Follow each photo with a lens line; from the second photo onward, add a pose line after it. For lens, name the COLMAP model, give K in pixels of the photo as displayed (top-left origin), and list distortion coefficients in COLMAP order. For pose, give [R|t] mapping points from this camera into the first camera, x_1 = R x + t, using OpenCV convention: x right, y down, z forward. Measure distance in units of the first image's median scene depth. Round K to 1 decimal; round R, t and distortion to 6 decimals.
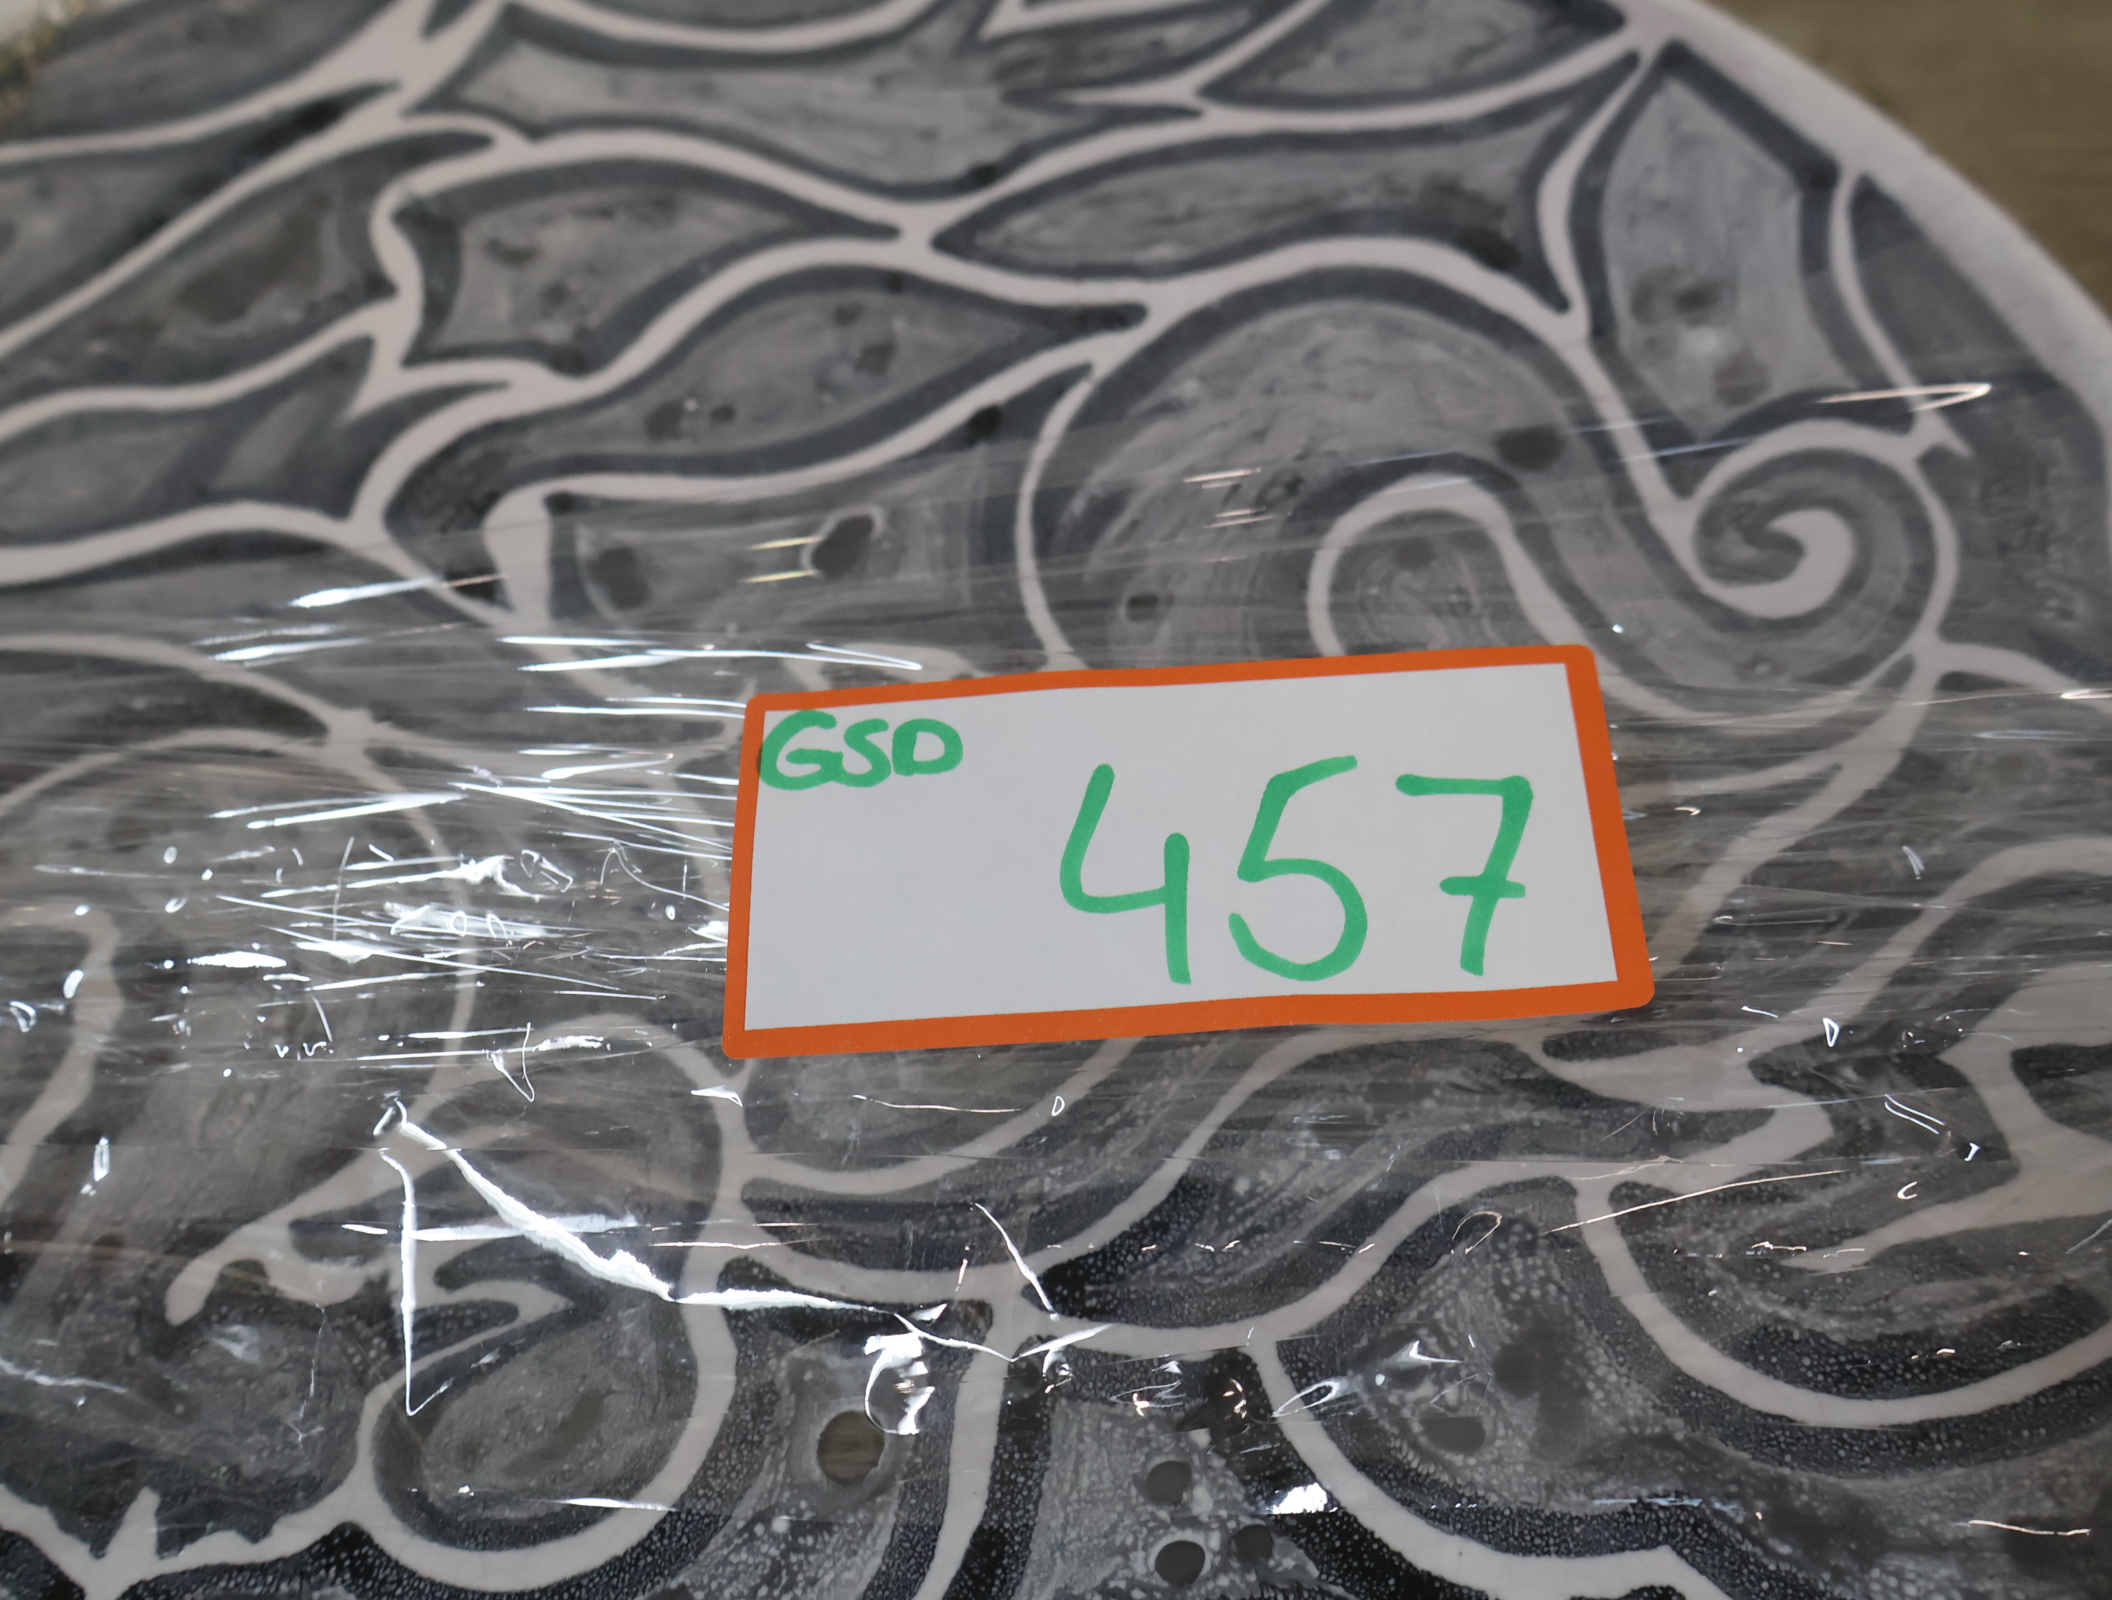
lens RADIAL K [[2070.3, 0, 1047.3], [0, 2070.3, 767.6], [0, 0, 1]] dist [0.004071, 0.000000]
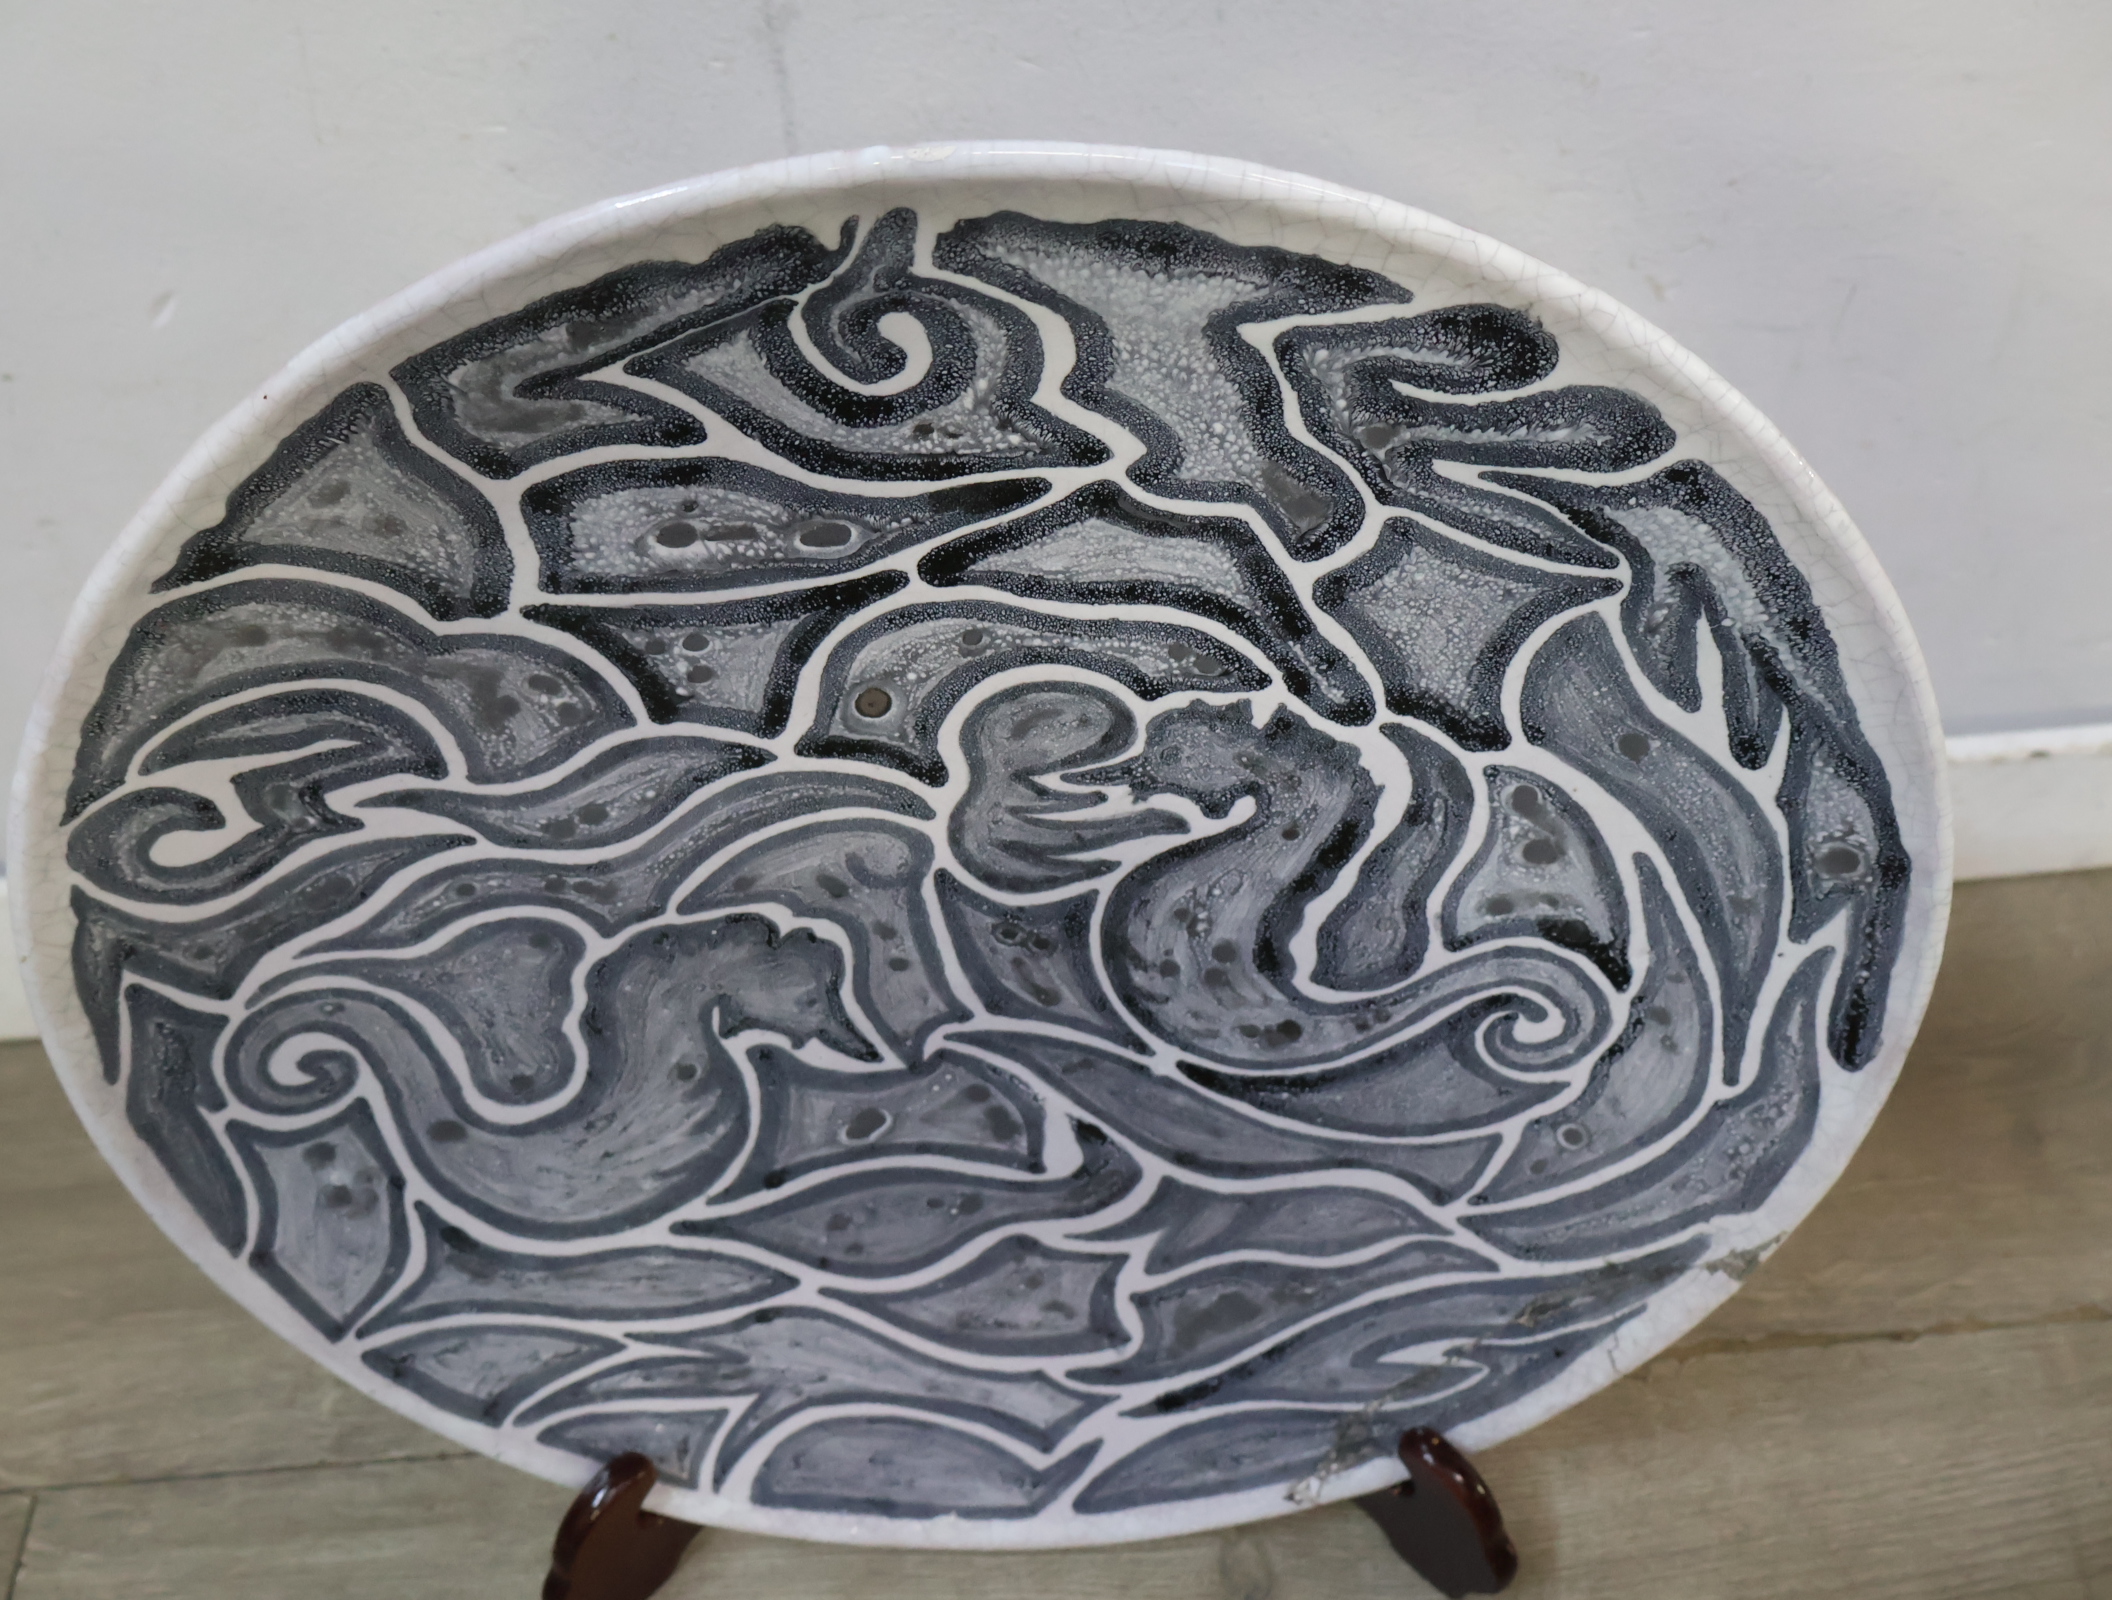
lens RADIAL K [[2070.3, 0, 1052.6], [0, 2070.3, 797.4], [0, 0, 1]] dist [0.004071, 0.000000]
pose [[-0.988640, -0.146235, -0.034737, -0.182673], [0.148921, -0.984305, -0.094687, 0.401855], [-0.020345, -0.098785, 0.994901, -0.776957]]
